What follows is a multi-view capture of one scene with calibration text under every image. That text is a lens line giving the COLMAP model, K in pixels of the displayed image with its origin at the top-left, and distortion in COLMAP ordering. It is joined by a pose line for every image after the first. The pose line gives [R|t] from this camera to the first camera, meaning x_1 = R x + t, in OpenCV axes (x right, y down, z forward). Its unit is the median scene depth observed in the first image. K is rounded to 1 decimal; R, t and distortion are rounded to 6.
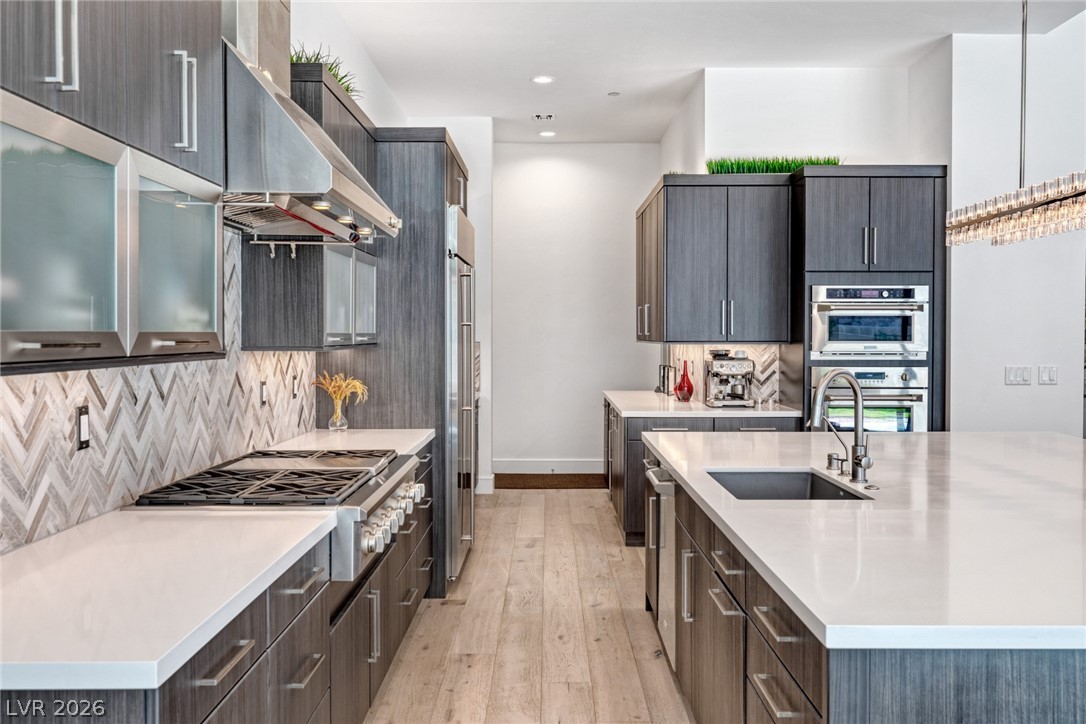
lens RADIAL K [[1012.8, 0, 569.4], [0, 1012.8, 356.7], [0, 0, 1]] dist [0.000886, -0.008233]
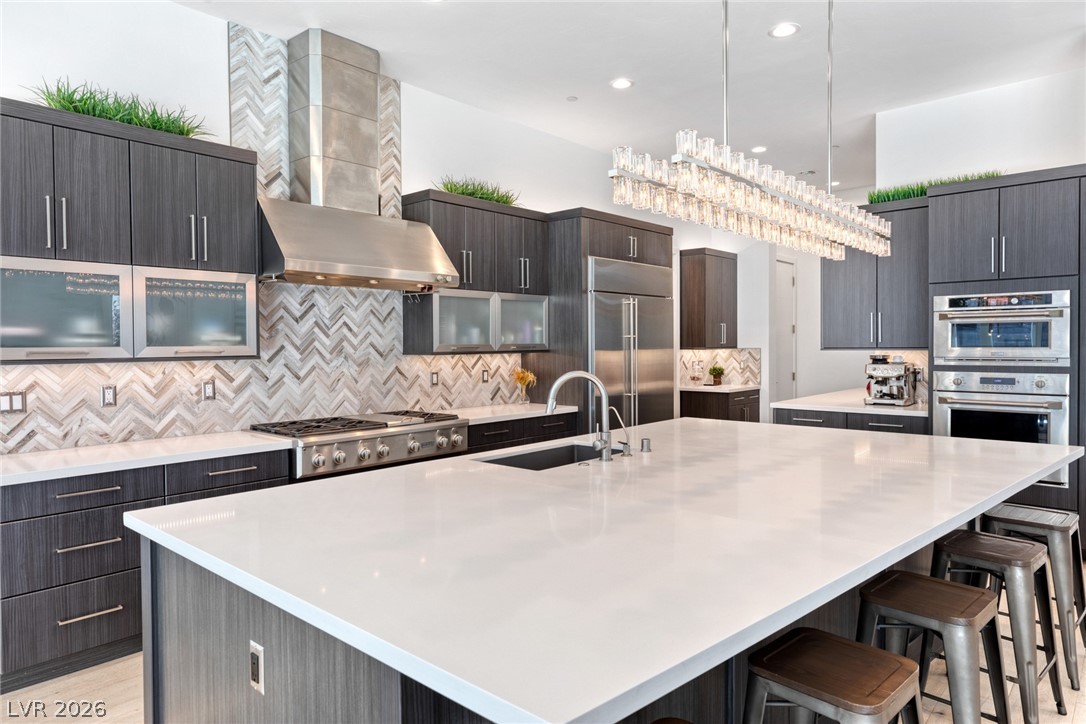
lens RADIAL K [[694.7, 0, 539.8], [0, 694.7, 355.8], [0, 0, 1]] dist [0.005236, 0.002456]
pose [[0.725879, 0.006193, -0.687795, 0.551495], [-0.007141, 0.999973, 0.001468, -0.005776], [0.687785, 0.003846, 0.725904, 0.207772]]
